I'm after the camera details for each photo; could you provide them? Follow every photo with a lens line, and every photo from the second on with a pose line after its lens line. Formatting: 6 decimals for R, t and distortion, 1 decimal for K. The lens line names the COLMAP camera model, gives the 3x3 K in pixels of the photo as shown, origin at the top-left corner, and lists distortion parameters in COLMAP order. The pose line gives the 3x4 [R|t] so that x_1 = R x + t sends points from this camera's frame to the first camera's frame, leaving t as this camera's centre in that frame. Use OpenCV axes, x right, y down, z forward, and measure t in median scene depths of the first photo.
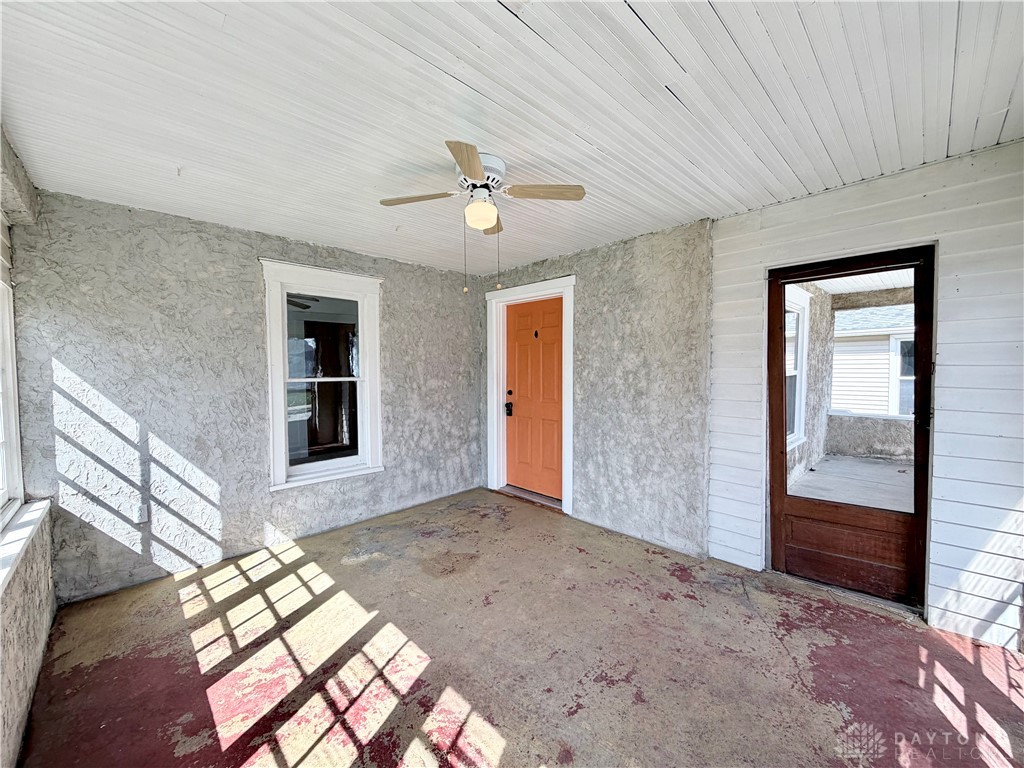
lens RADIAL K [[409.7, 0, 508.8], [0, 409.7, 384.1], [0, 0, 1]] dist [-0.000313, -0.000328]
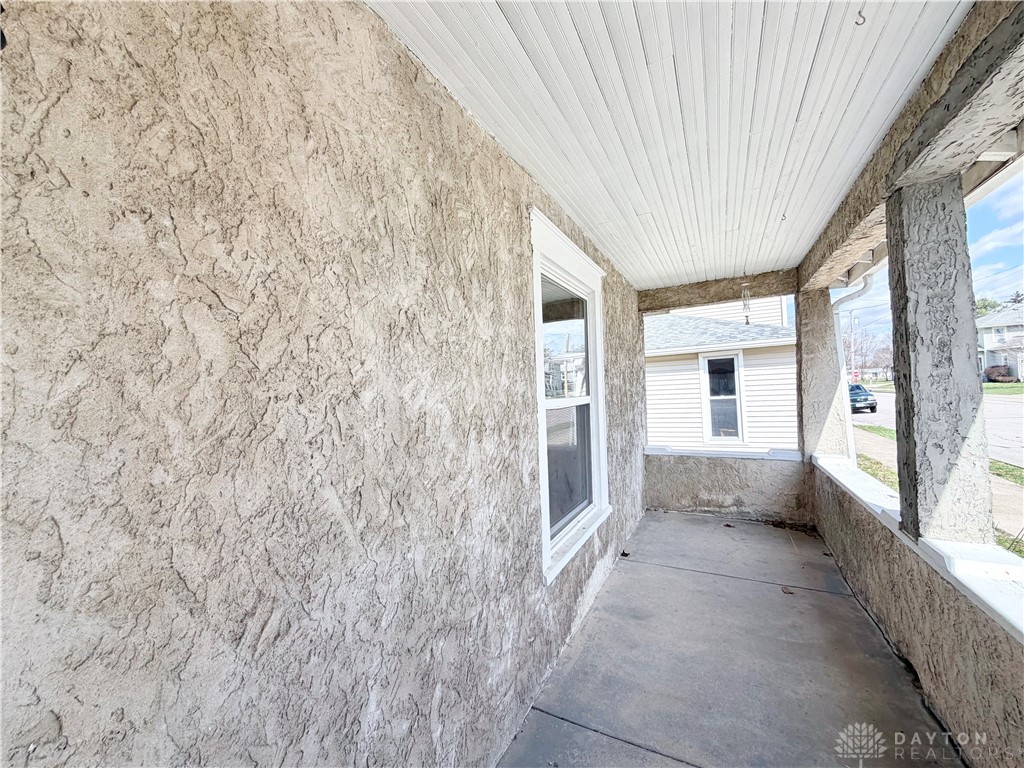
lens RADIAL K [[409.7, 0, 508.8], [0, 409.7, 384.1], [0, 0, 1]] dist [-0.000313, -0.000328]
pose [[0.947596, -0.025661, 0.318440, 0.346043], [0.048039, 0.996881, -0.062619, -0.016211], [-0.315839, 0.074635, 0.945873, 0.406381]]
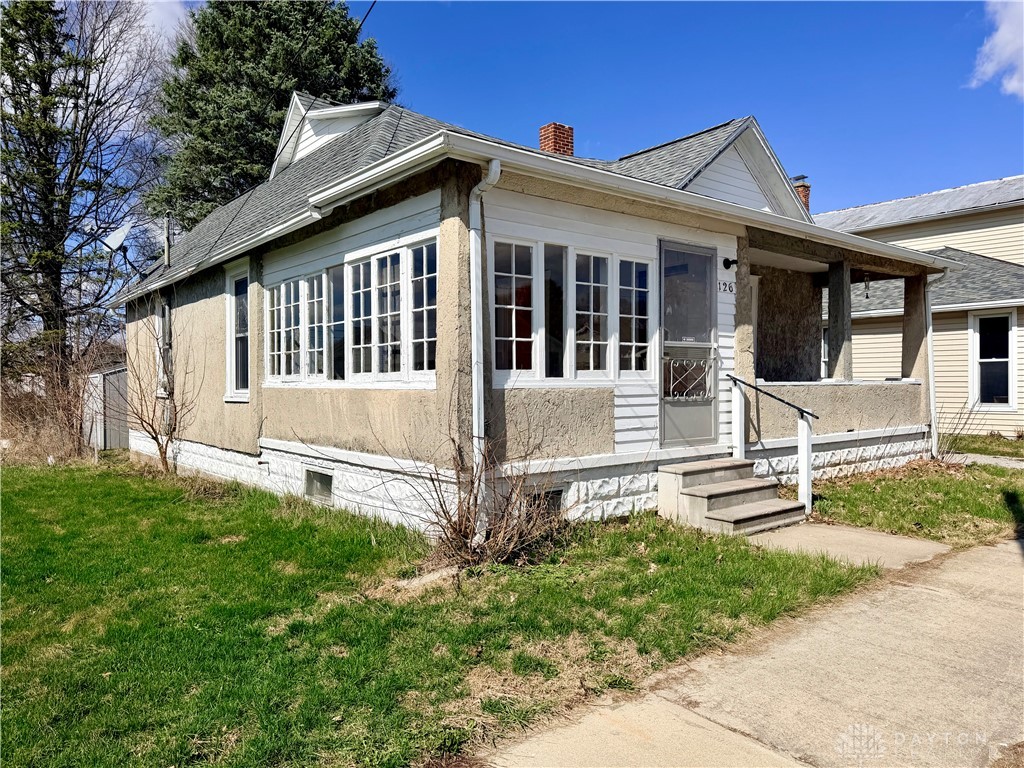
lens RADIAL K [[727.8, 0, 512.0], [0, 727.8, 384.0], [0, 0, 1]] dist [-0.000530, -0.000156]
pose [[0.996569, 0.003924, -0.082669, 0.162447], [-0.006673, 0.999433, -0.033008, 0.150447], [0.082492, 0.033446, 0.996030, -0.993408]]
